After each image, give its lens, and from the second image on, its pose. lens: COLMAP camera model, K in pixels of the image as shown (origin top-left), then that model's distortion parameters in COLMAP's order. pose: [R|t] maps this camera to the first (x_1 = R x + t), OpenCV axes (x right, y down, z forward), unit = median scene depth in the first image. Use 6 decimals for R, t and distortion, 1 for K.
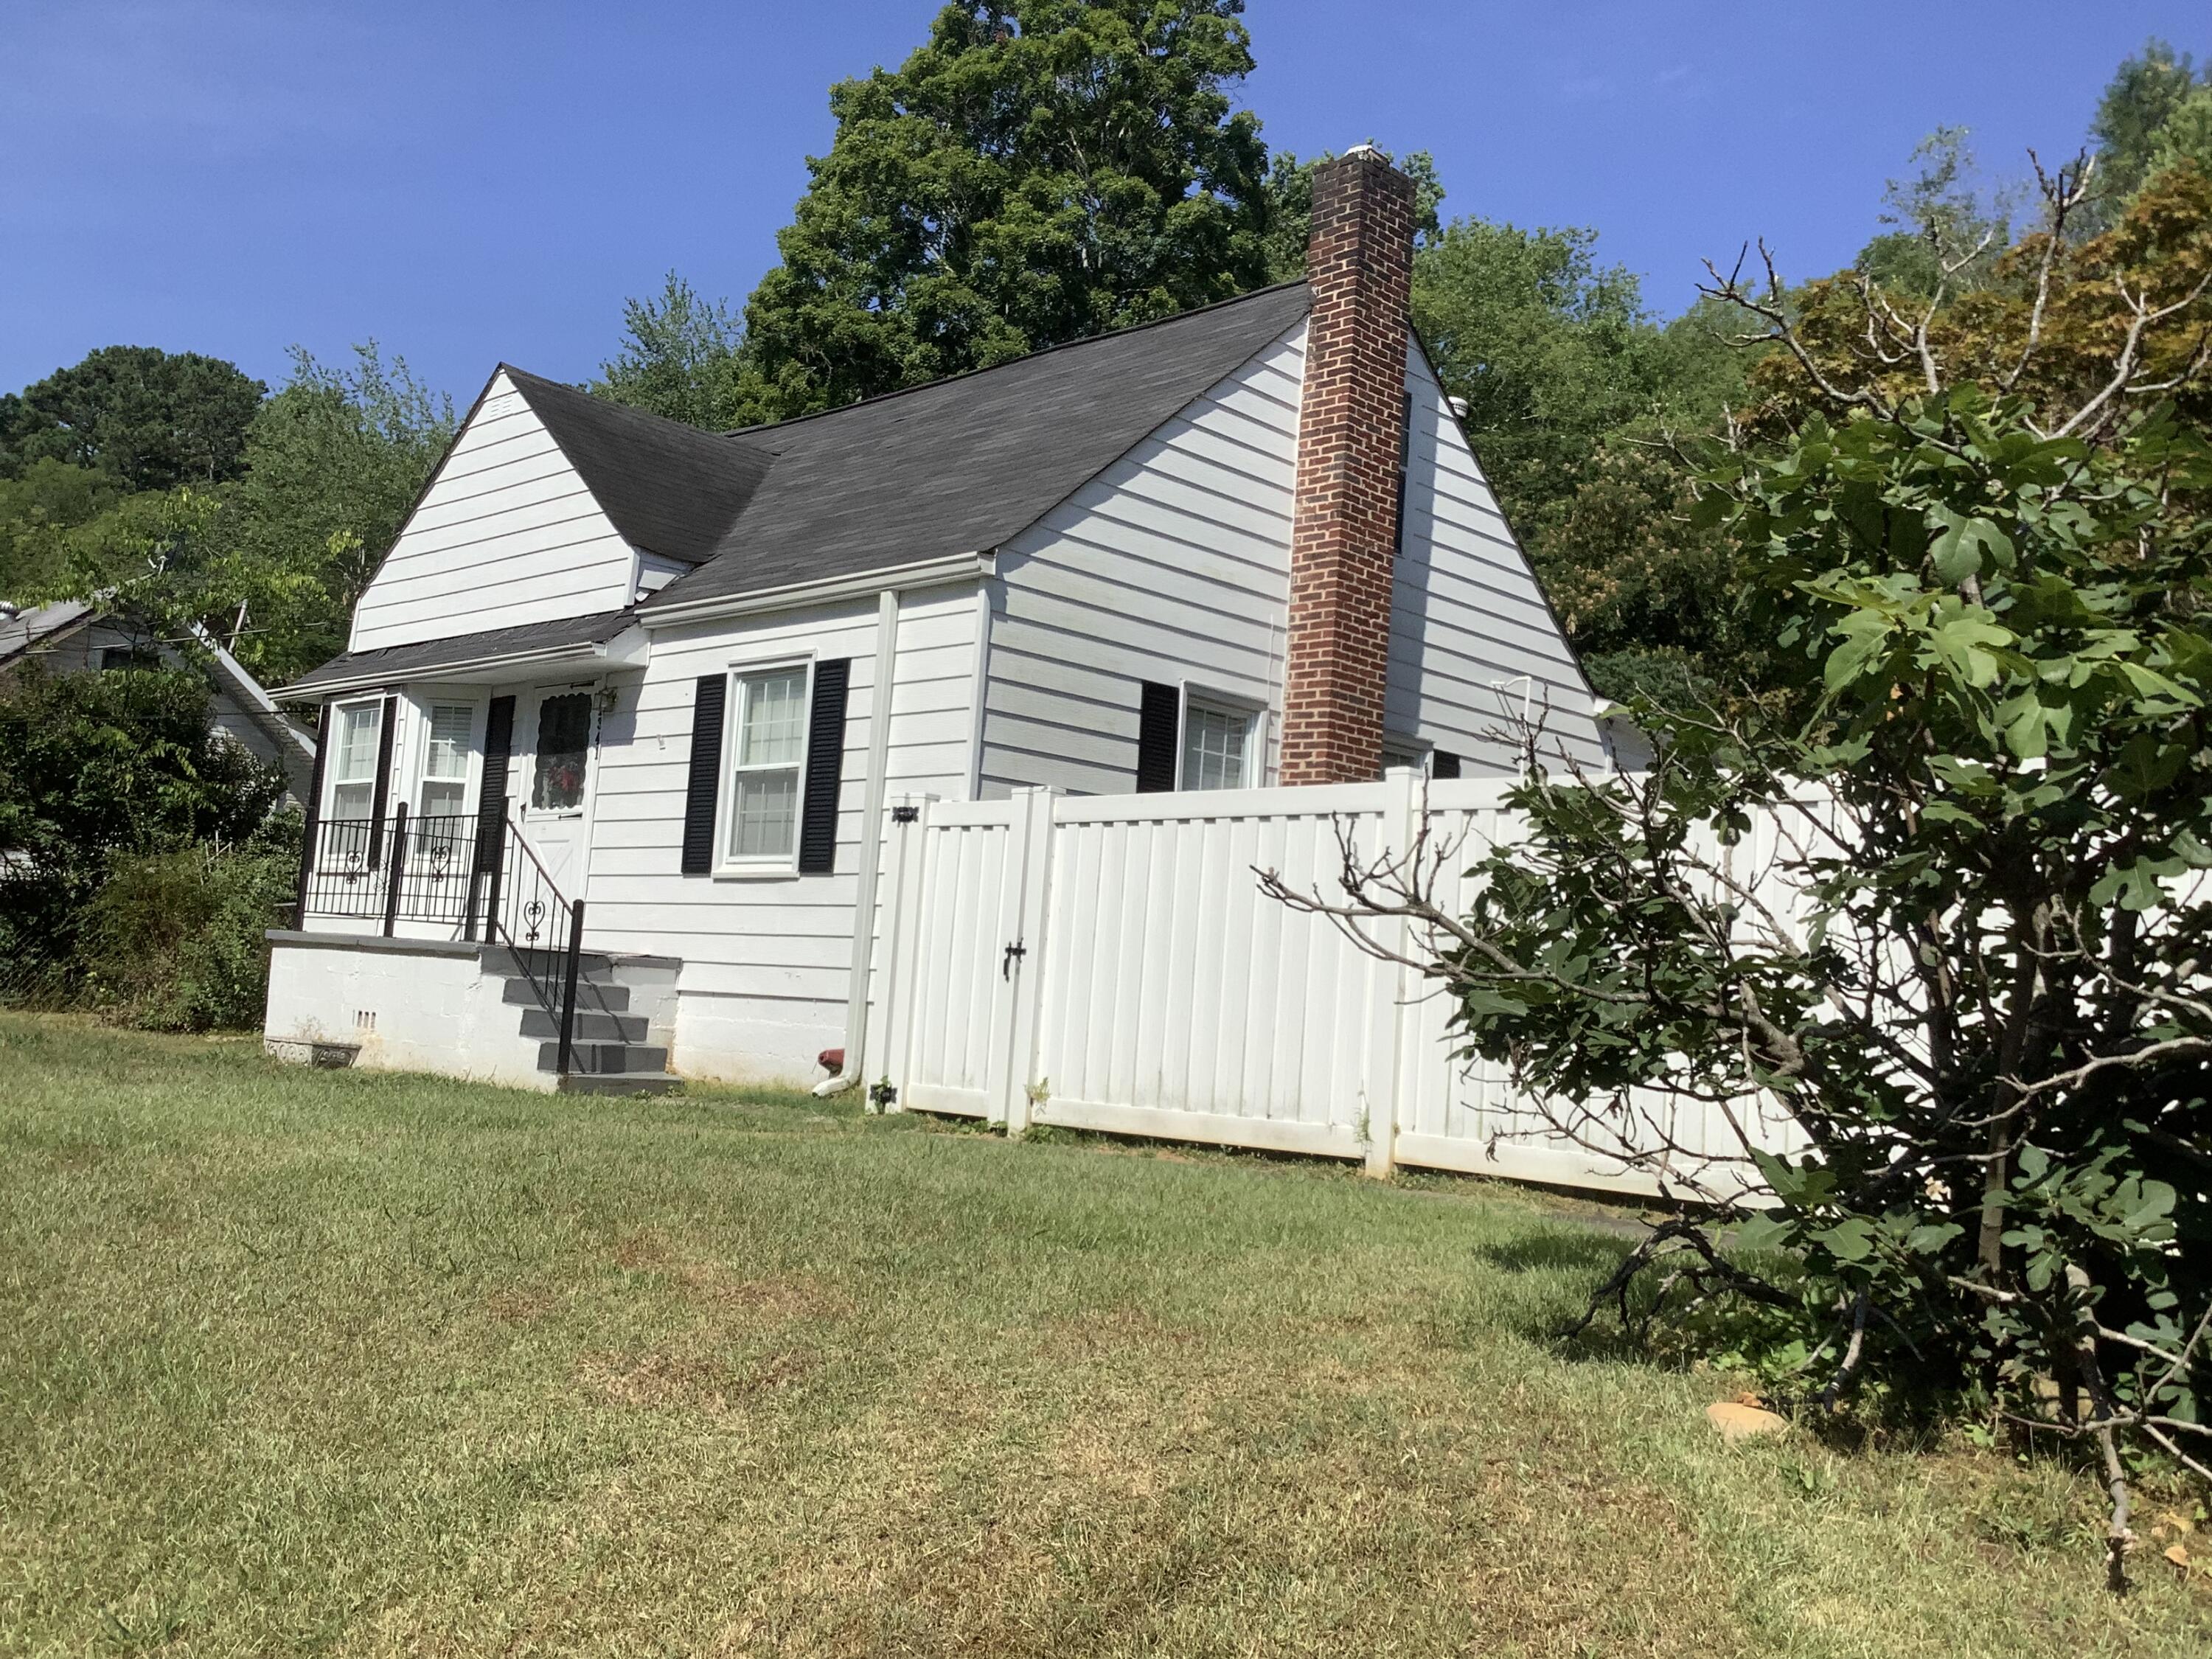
lens RADIAL K [[1982.5, 0, 1098.3], [0, 1982.5, 818.7], [0, 0, 1]] dist [0.107751, -0.168479]
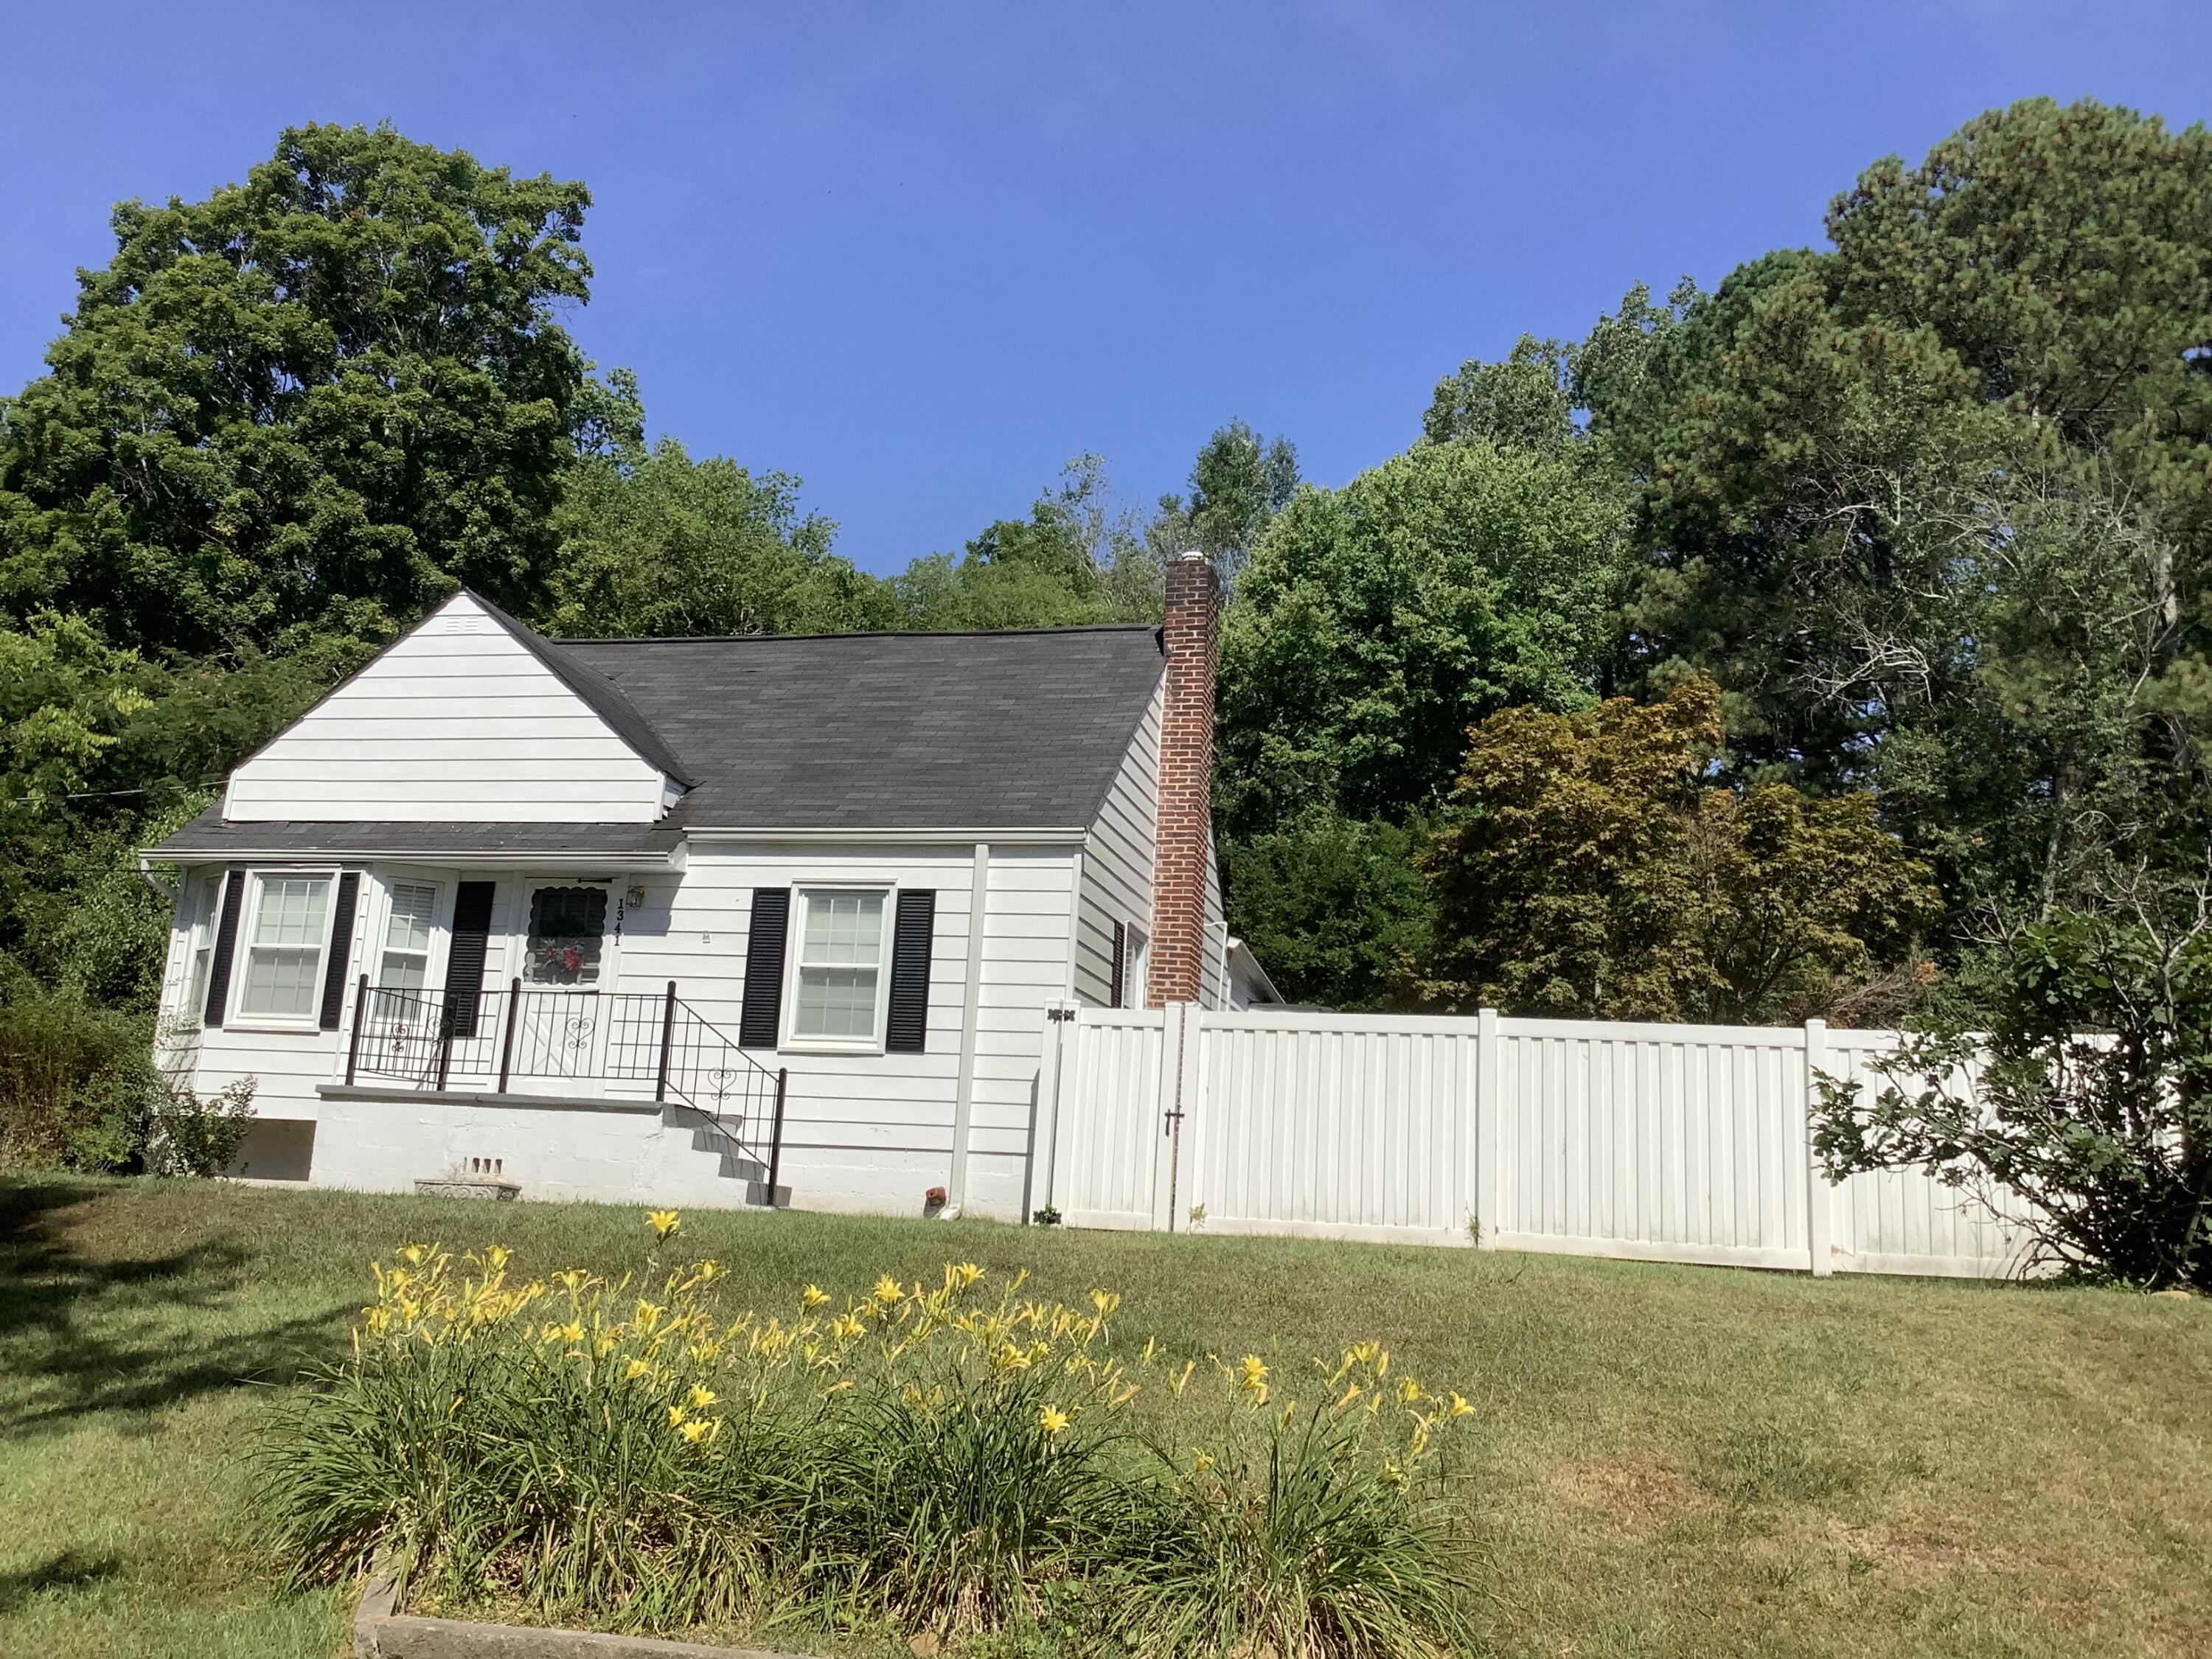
lens RADIAL K [[1982.5, 0, 1098.3], [0, 1982.5, 818.7], [0, 0, 1]] dist [0.107751, -0.168479]
pose [[0.862282, 0.091237, 0.498142, -0.642833], [-0.049439, 0.994105, -0.096495, -0.004686], [-0.504009, 0.058578, 0.861709, -0.186322]]
